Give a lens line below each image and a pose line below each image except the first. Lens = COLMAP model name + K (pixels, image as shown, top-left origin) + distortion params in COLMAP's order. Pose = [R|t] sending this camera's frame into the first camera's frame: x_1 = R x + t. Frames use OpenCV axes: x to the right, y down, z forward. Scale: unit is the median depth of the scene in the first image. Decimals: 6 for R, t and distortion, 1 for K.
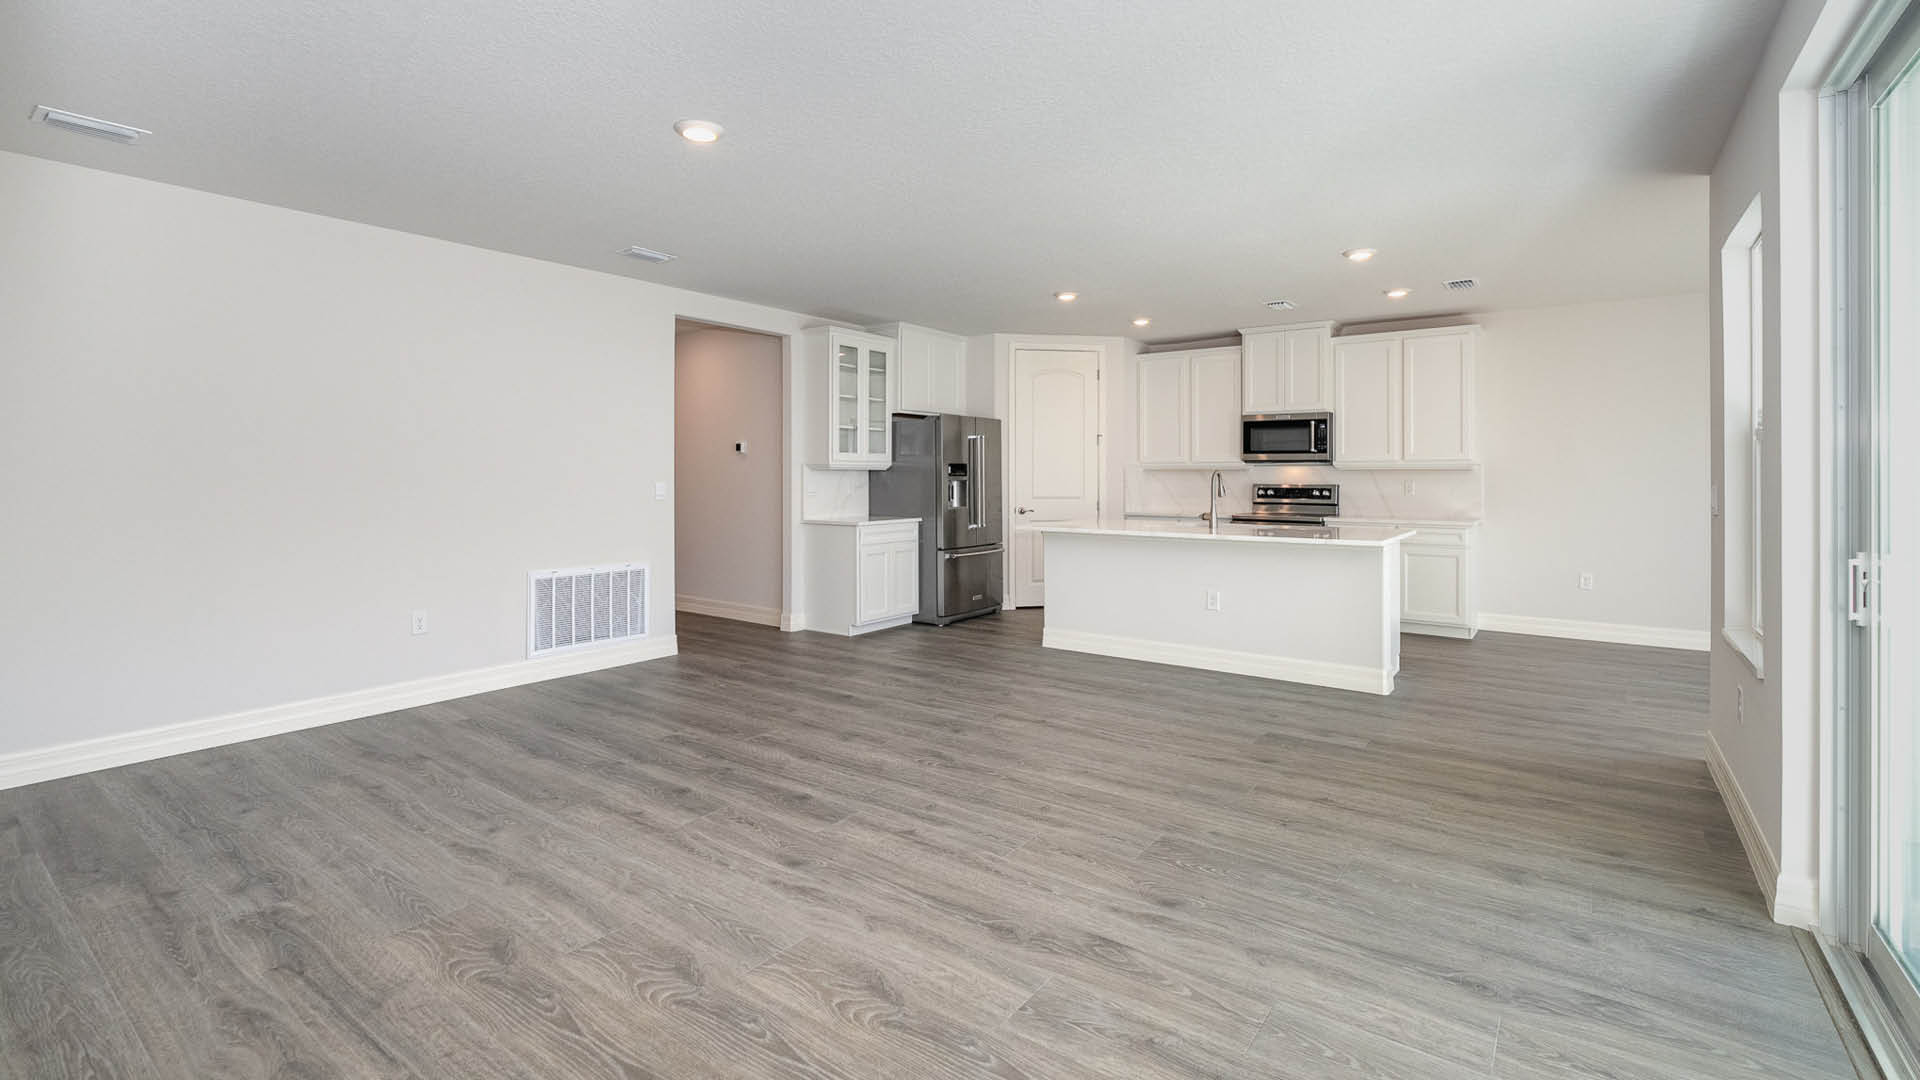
lens RADIAL K [[874.4, 0, 961.0], [0, 874.4, 467.7], [0, 0, 1]] dist [-0.003595, 0.000103]
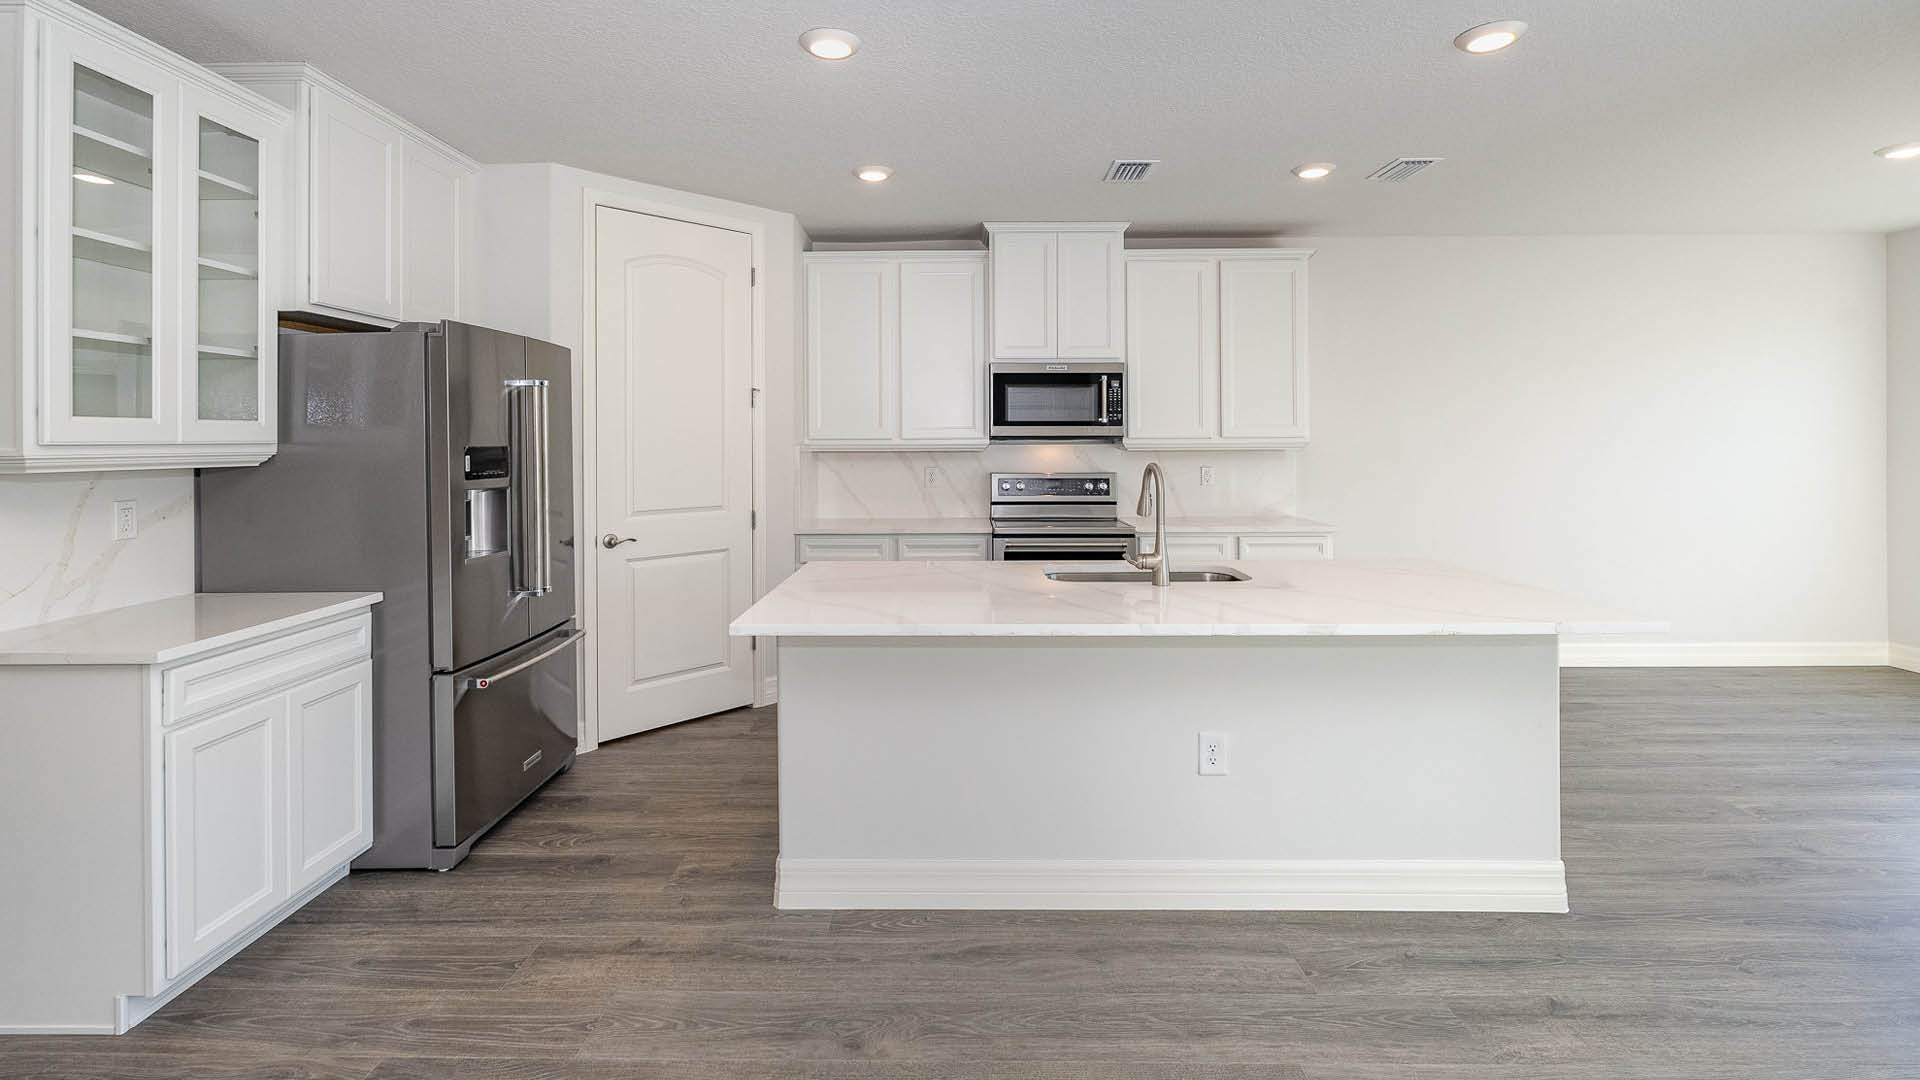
lens RADIAL K [[874.4, 0, 950.0], [0, 874.4, 439.2], [0, 0, 1]] dist [-0.003595, 0.000103]
pose [[0.819385, -0.002998, 0.573235, -0.057415], [-0.000527, 0.999982, 0.005982, -0.010319], [-0.573243, -0.005204, 0.819369, 0.536333]]
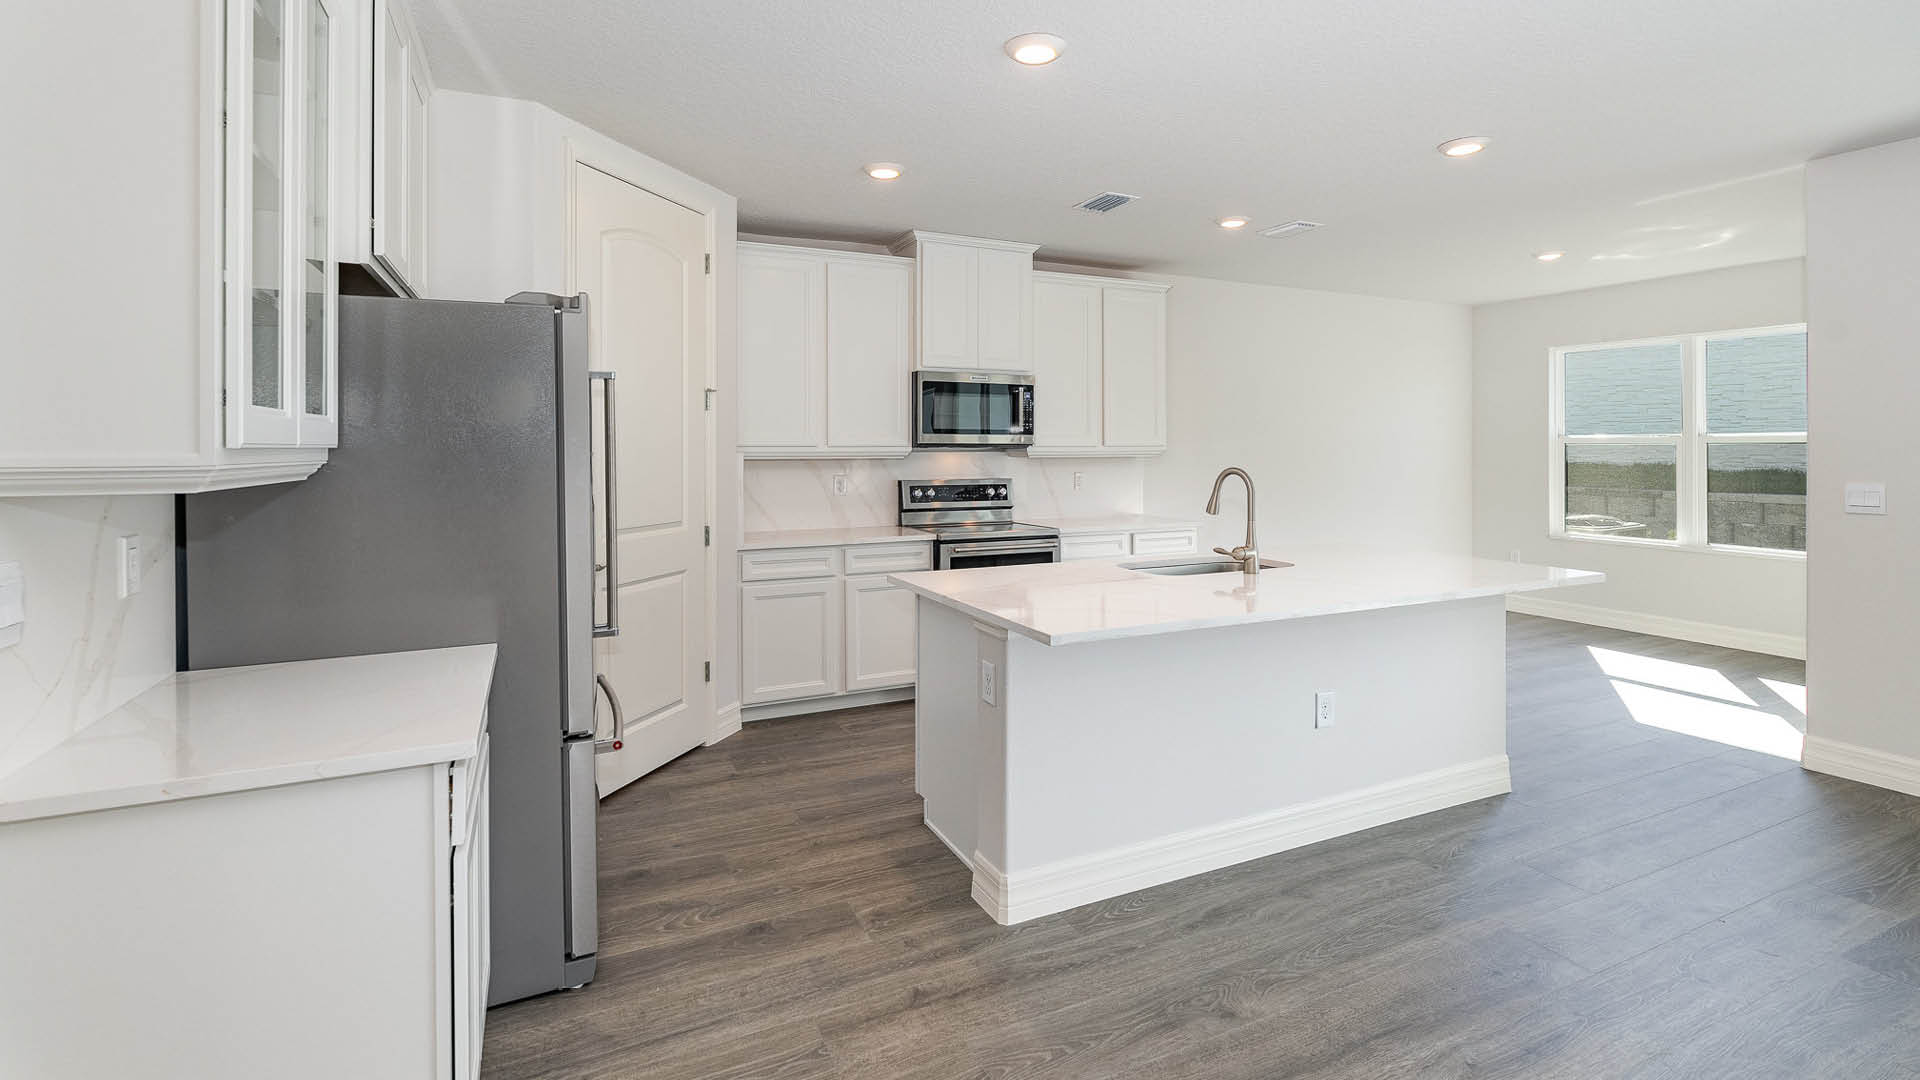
lens RADIAL K [[874.4, 0, 973.8], [0, 874.4, 449.4], [0, 0, 1]] dist [-0.003595, 0.000103]
pose [[0.479211, -0.001884, 0.877698, -0.211091], [-0.006832, 0.999959, 0.005876, -0.008590], [-0.877673, -0.008812, 0.479178, 0.701228]]
